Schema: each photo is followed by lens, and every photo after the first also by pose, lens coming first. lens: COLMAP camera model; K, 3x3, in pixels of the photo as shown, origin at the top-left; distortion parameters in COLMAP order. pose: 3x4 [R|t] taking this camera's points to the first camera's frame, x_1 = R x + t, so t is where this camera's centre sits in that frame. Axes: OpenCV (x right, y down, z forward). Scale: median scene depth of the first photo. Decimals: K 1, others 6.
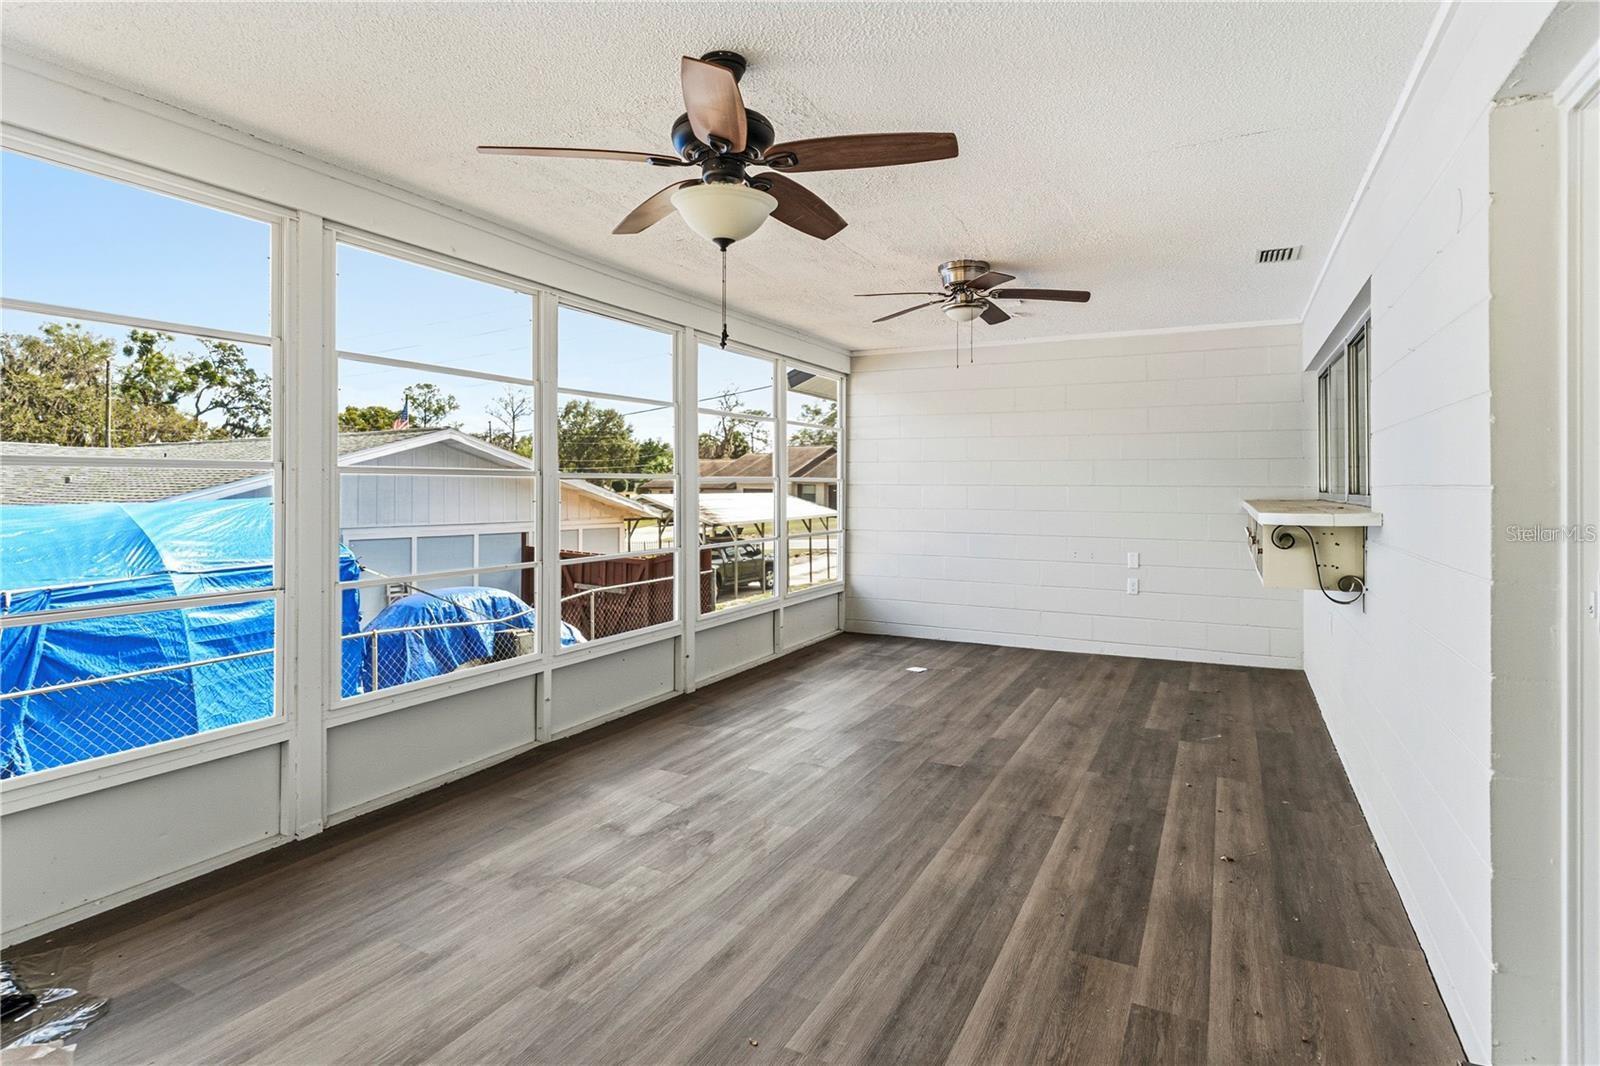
lens RADIAL K [[833.2, 0, 802.0], [0, 833.2, 478.5], [0, 0, 1]] dist [-0.001043, -0.000067]
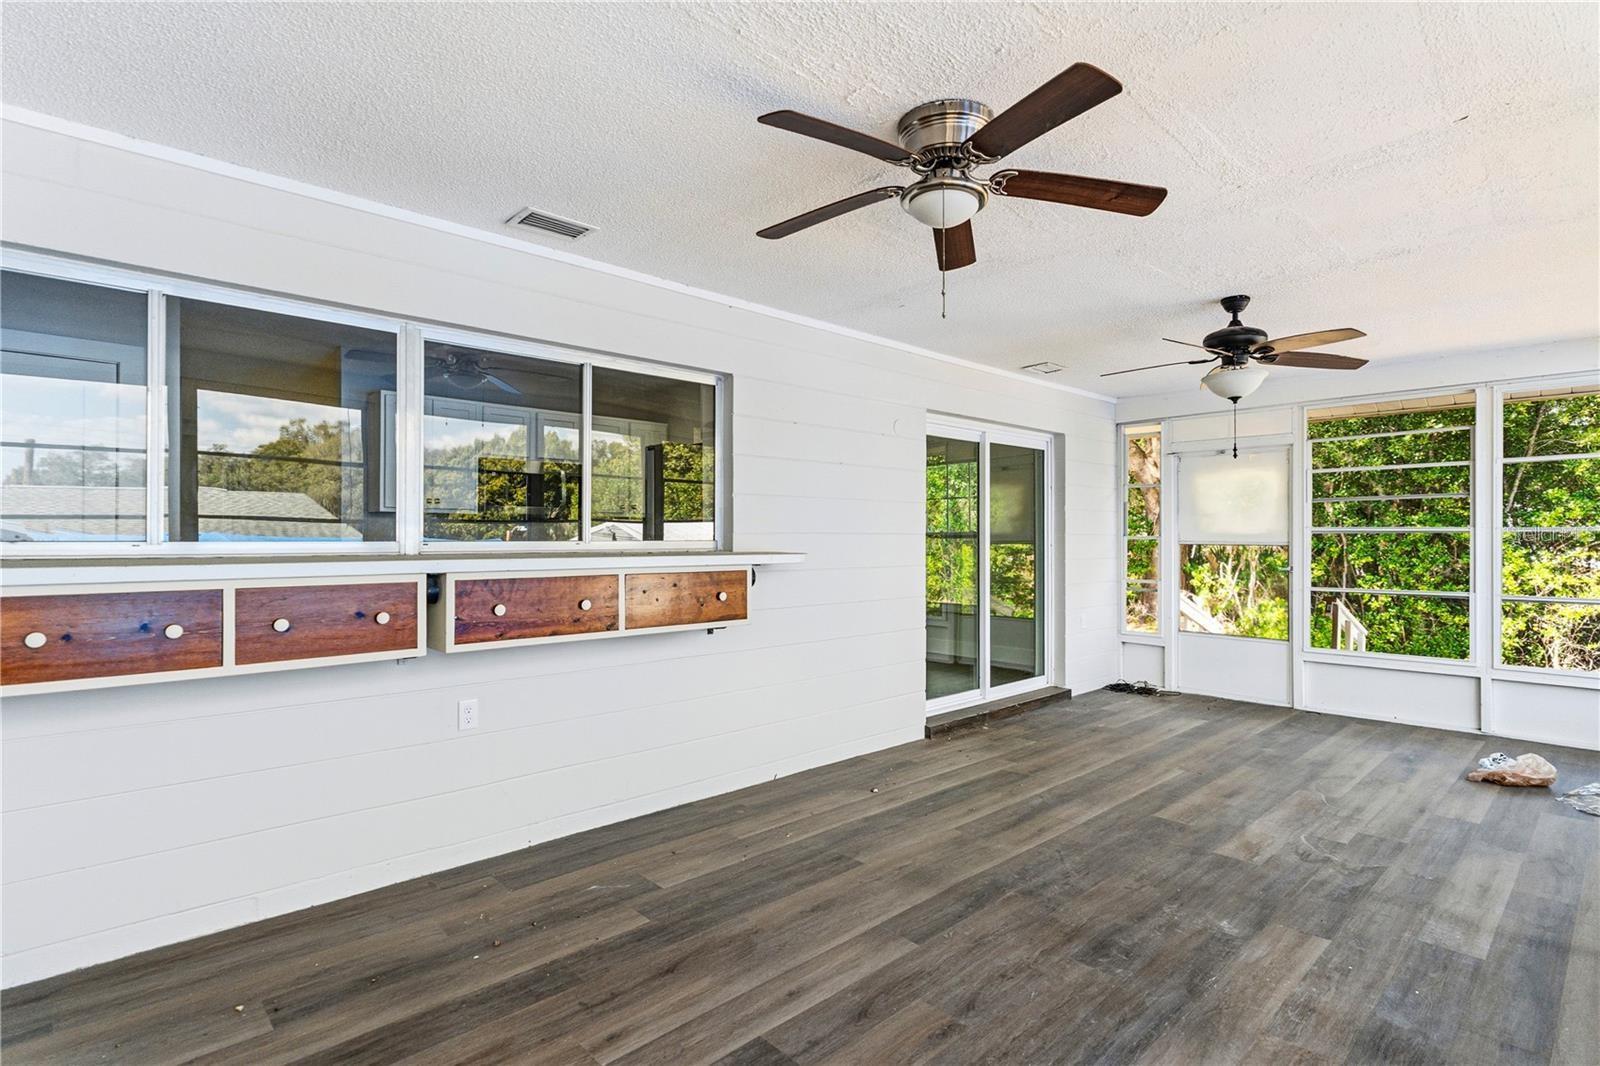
lens RADIAL K [[833.2, 0, 800.0], [0, 833.2, 535.1], [0, 0, 1]] dist [-0.001043, -0.000067]
pose [[-0.947563, -0.006140, 0.319511, 0.173261], [-0.008283, 0.999951, -0.005347, 0.024275], [-0.319463, -0.007714, -0.947567, 2.373962]]
